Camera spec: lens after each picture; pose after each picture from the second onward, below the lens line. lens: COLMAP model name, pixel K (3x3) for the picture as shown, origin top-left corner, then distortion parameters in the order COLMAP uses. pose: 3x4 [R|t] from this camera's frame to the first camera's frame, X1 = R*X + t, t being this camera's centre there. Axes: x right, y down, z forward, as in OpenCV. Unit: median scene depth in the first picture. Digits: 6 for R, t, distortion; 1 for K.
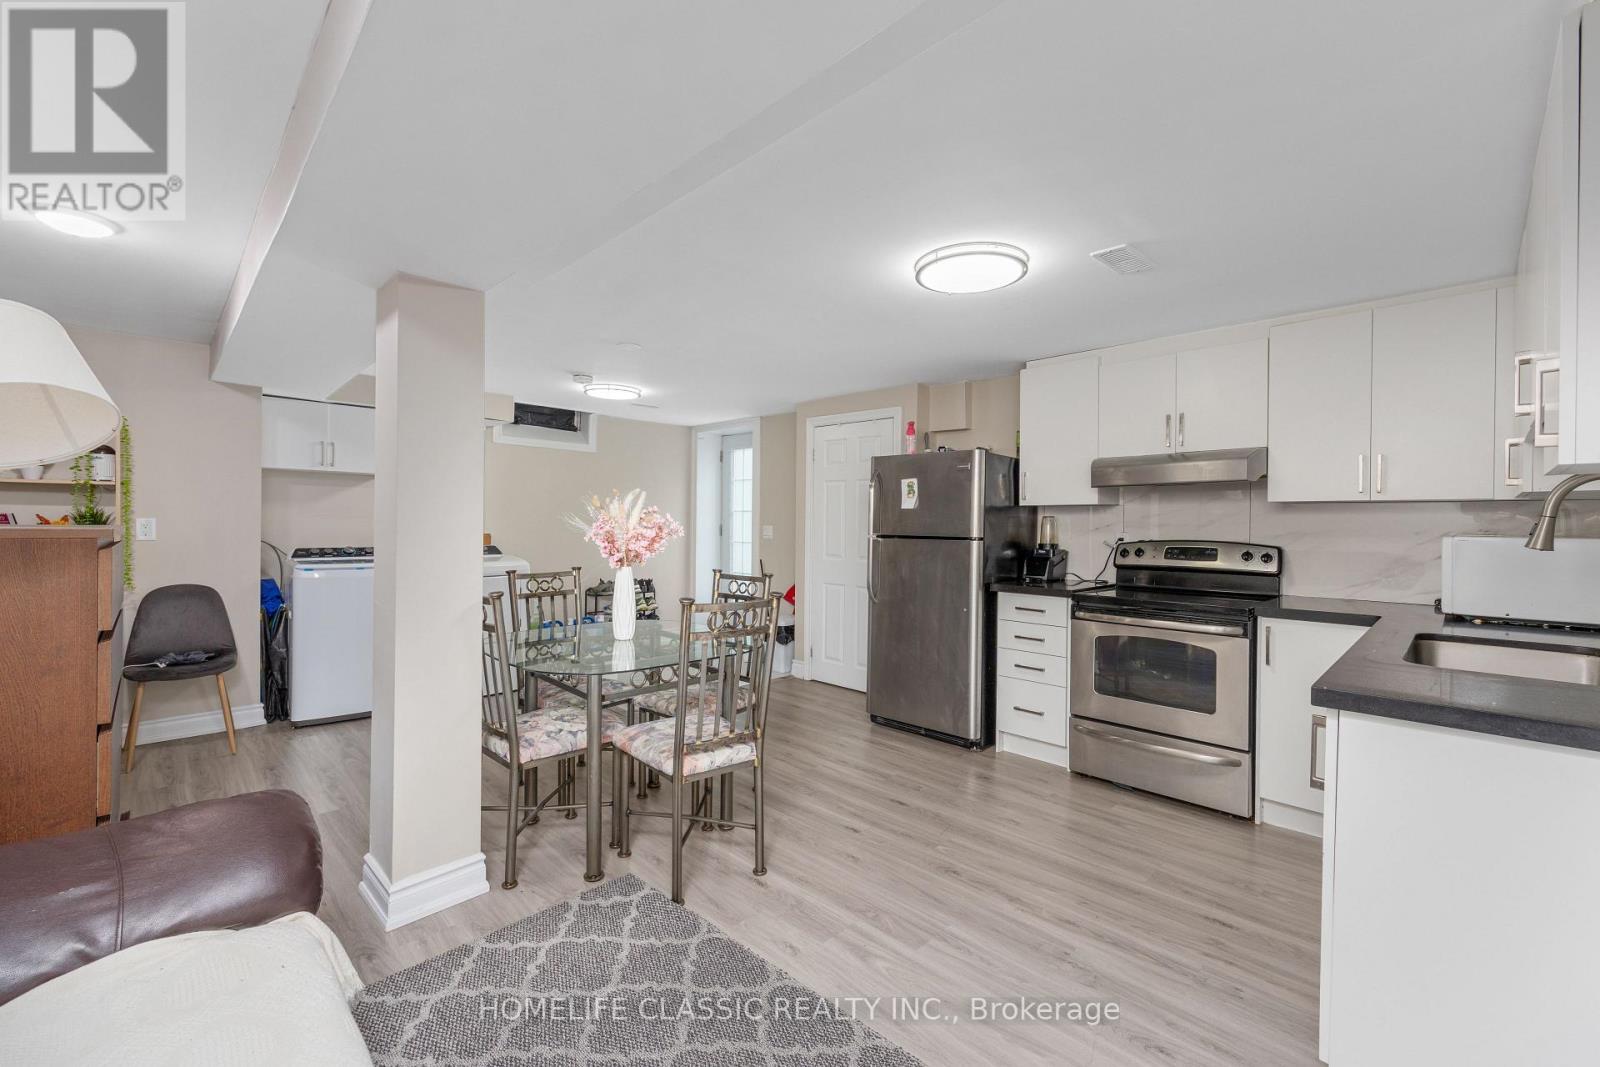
lens RADIAL K [[677.2, 0, 769.5], [0, 677.2, 526.4], [0, 0, 1]] dist [-0.007374, 0.000022]
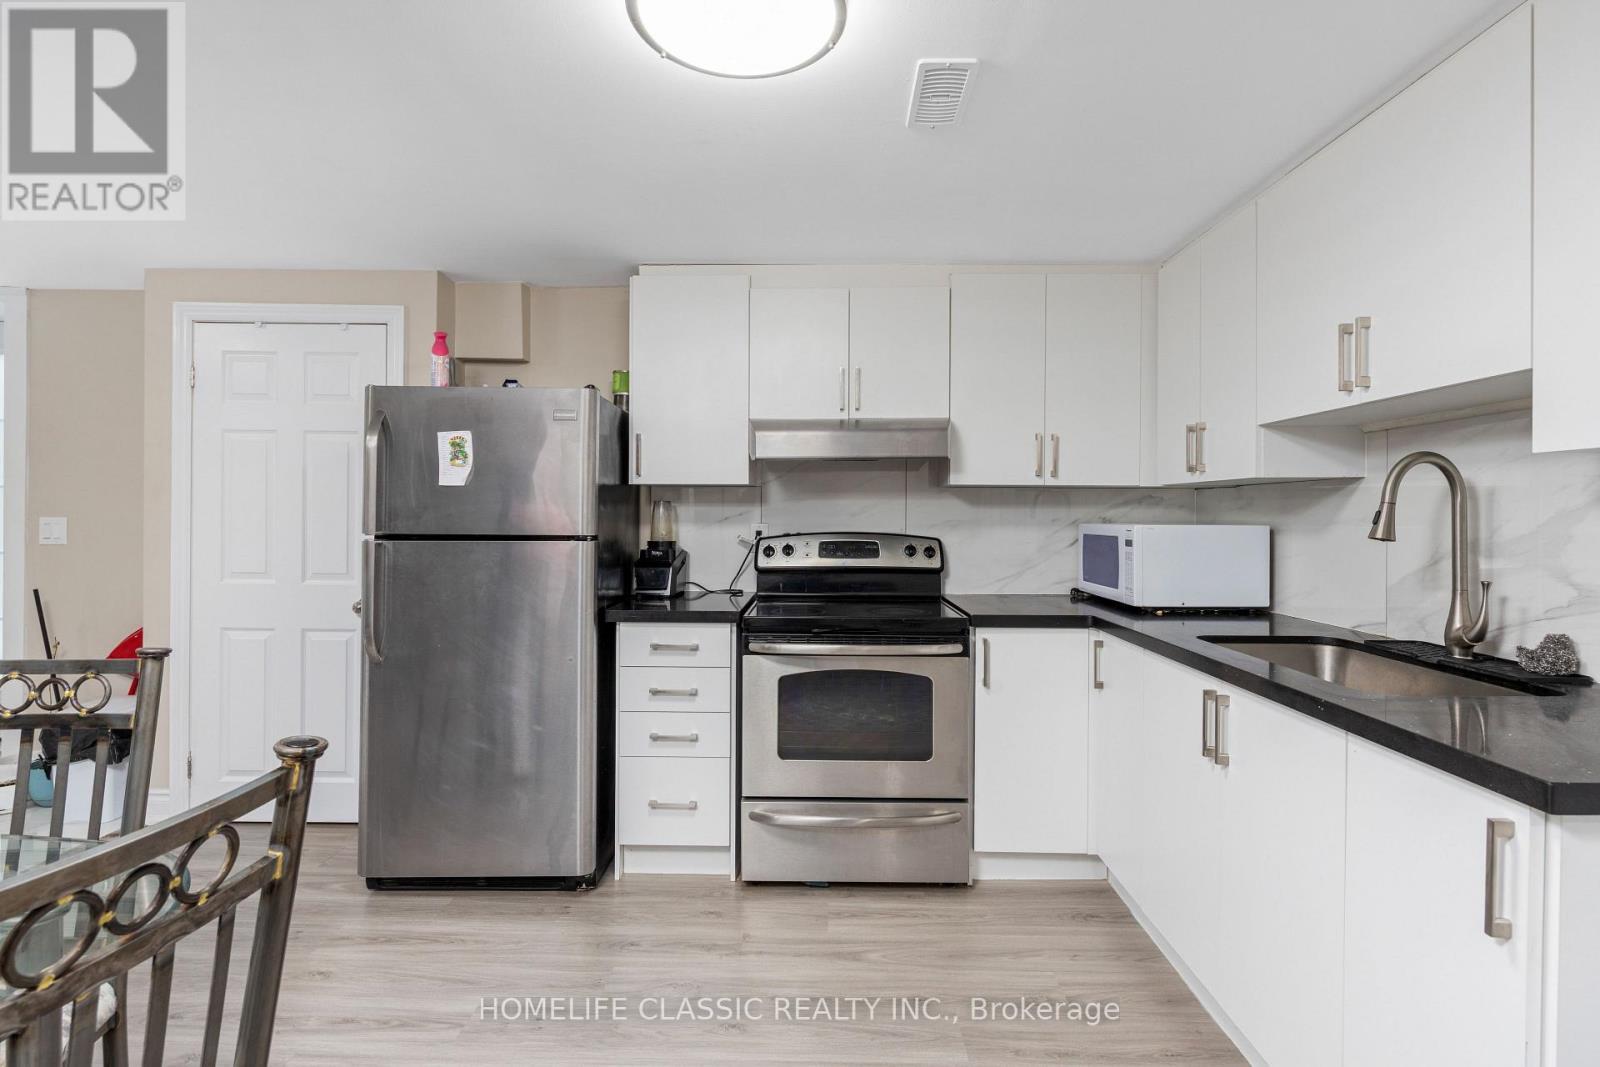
lens RADIAL K [[761.9, 0, 802.1], [0, 761.9, 510.7], [0, 0, 1]] dist [-0.011051, -0.000227]
pose [[0.678015, -0.004814, 0.735032, -0.059472], [0.005587, 0.999983, 0.001395, -0.005853], [-0.735027, 0.003161, 0.678031, 0.408104]]
